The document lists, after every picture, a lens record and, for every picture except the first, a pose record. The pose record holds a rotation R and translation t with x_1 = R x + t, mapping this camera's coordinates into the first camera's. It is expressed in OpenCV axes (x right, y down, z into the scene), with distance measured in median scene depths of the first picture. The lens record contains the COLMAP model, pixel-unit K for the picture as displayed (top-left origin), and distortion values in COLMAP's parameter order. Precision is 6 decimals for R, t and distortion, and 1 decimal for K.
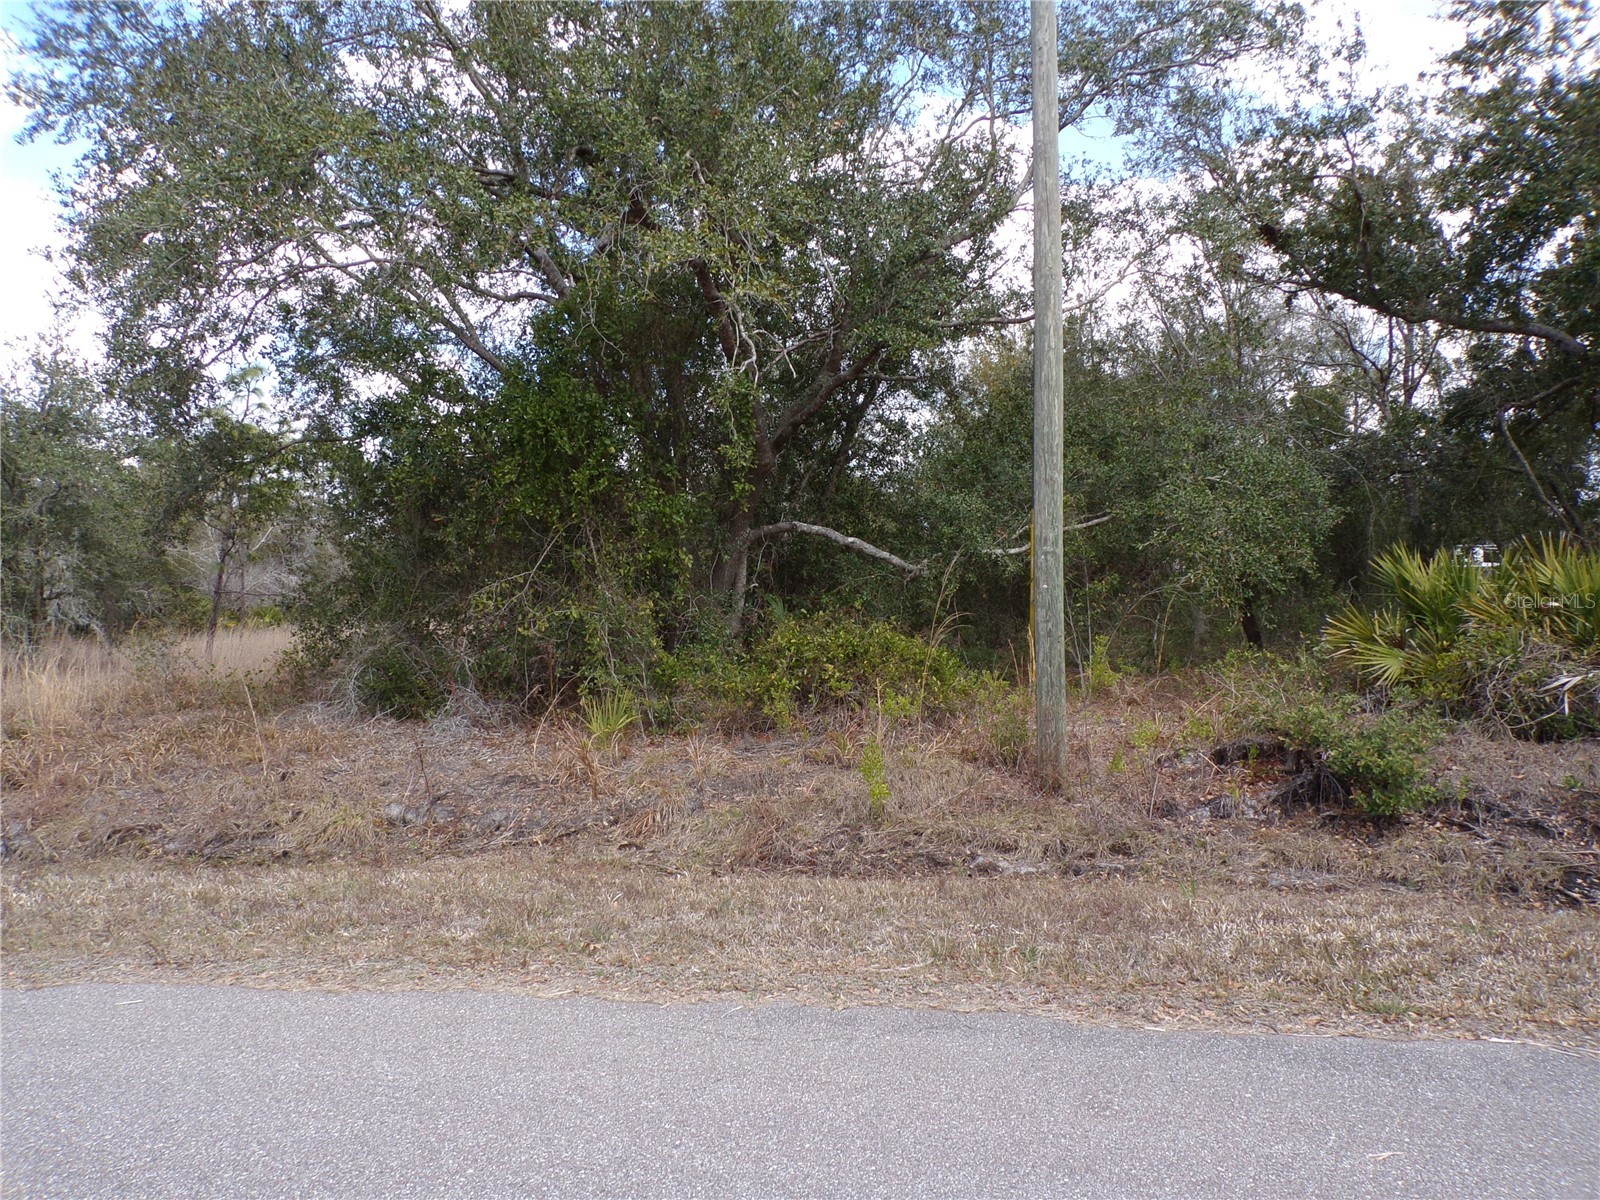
lens RADIAL K [[1096.8, 0, 785.5], [0, 1096.8, 589.7], [0, 0, 1]] dist [-0.013107, 0.024082]
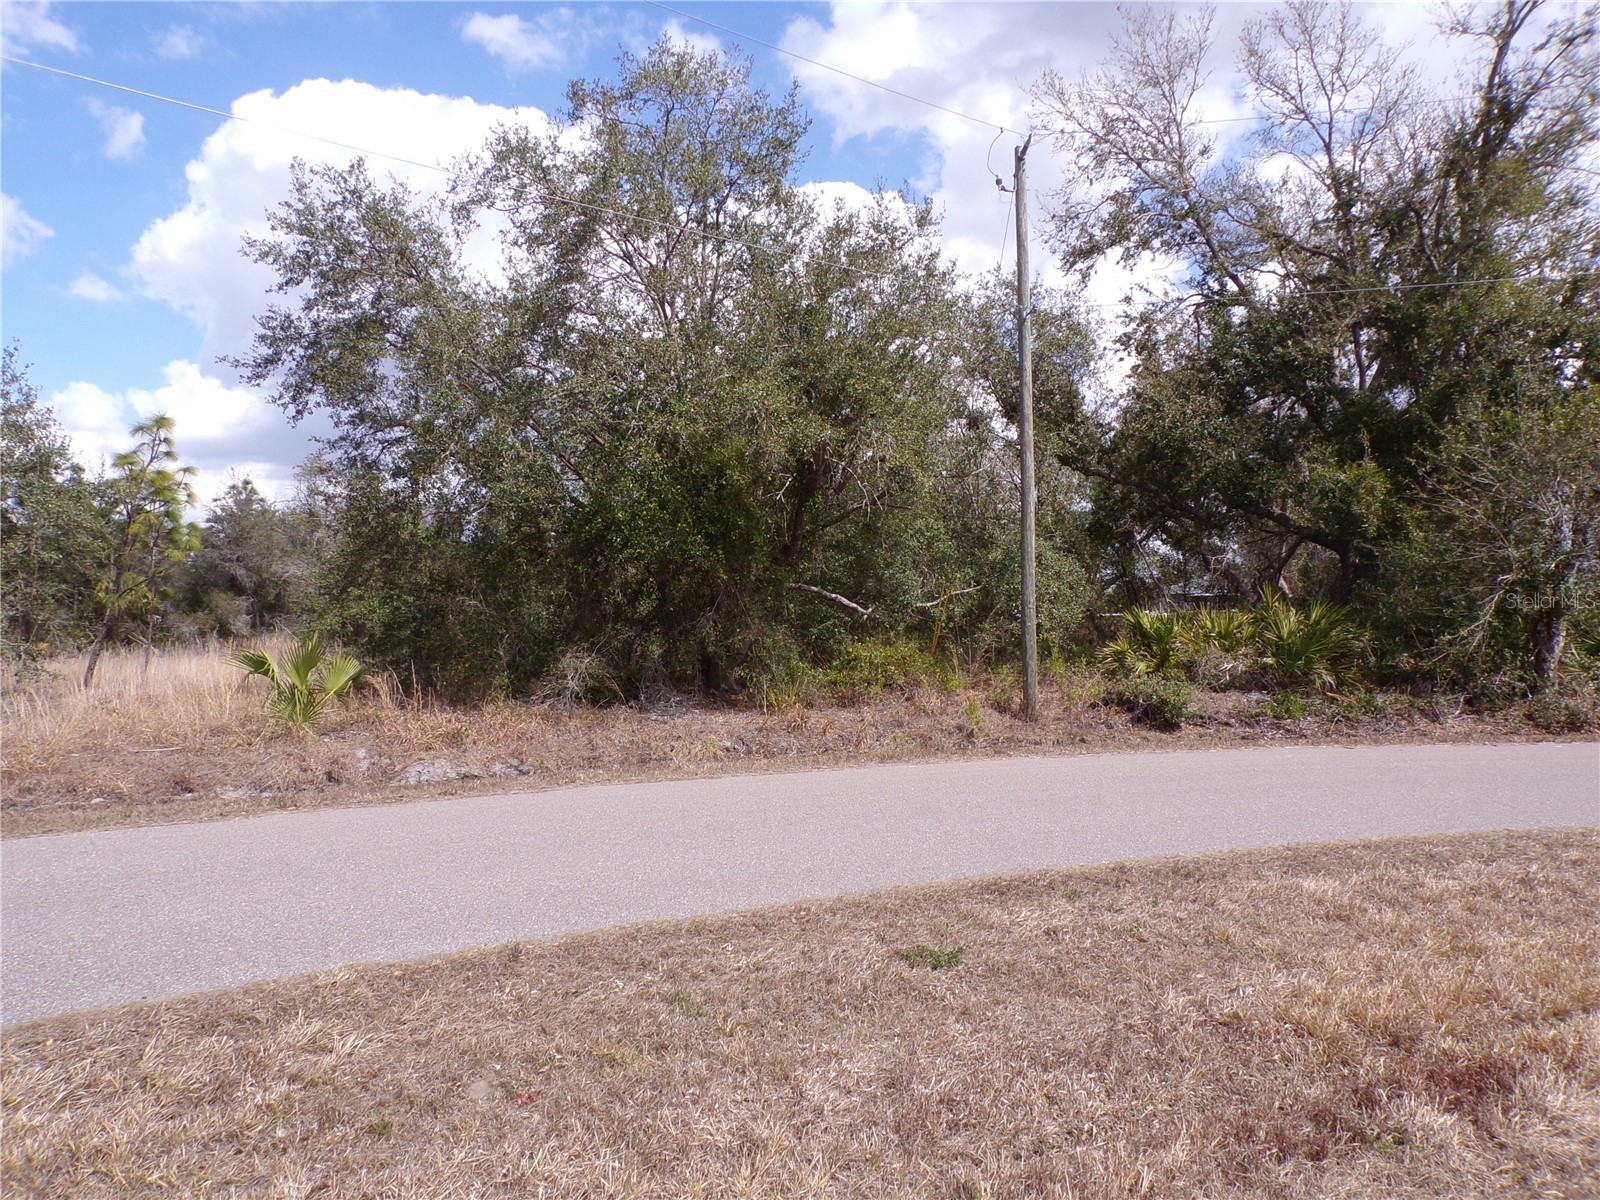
lens RADIAL K [[1096.8, 0, 794.5], [0, 1096.8, 591.6], [0, 0, 1]] dist [-0.013107, 0.024082]
pose [[0.914903, 0.023890, 0.402967, -1.022158], [-0.008901, 0.999198, -0.039030, 0.019814], [-0.403576, 0.032122, 0.914382, -0.738727]]
